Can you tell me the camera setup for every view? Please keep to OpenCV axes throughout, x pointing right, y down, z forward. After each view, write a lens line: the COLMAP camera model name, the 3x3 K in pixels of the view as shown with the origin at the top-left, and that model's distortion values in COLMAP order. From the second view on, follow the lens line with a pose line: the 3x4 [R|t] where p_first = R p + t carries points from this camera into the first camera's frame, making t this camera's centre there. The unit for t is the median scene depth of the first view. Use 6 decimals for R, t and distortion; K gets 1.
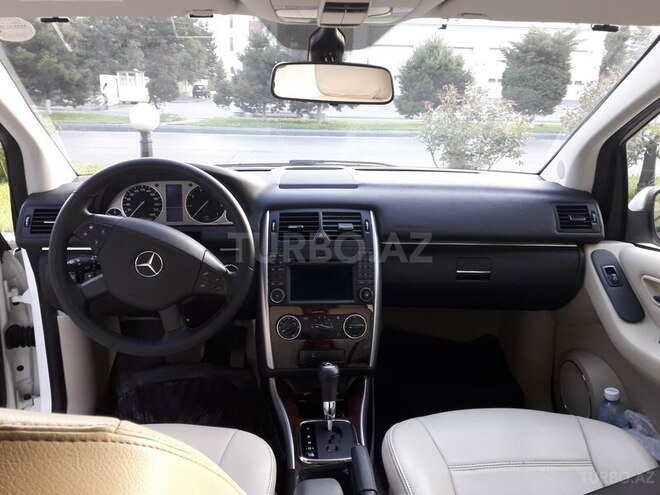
lens RADIAL K [[524.3, 0, 320.2], [0, 524.3, 239.0], [0, 0, 1]] dist [0.101621, -0.126395]
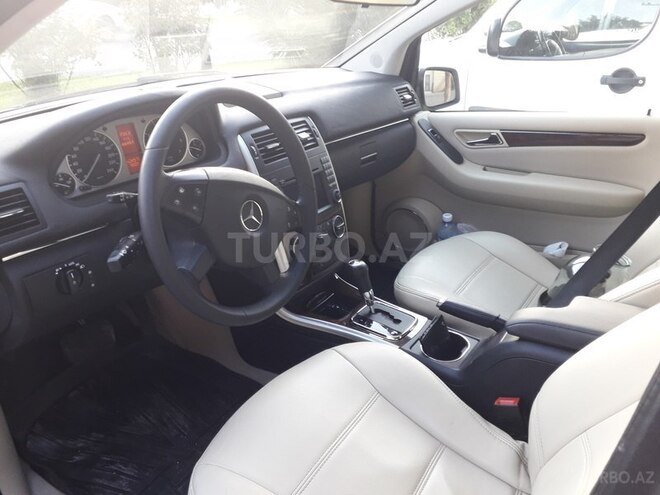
lens RADIAL K [[524.3, 0, 320.2], [0, 524.3, 239.0], [0, 0, 1]] dist [0.101621, -0.126395]
pose [[0.640477, -0.325119, 0.695764, -0.674813], [0.196852, 0.945202, 0.260467, -0.090606], [-0.742320, -0.029861, 0.669380, 0.287520]]
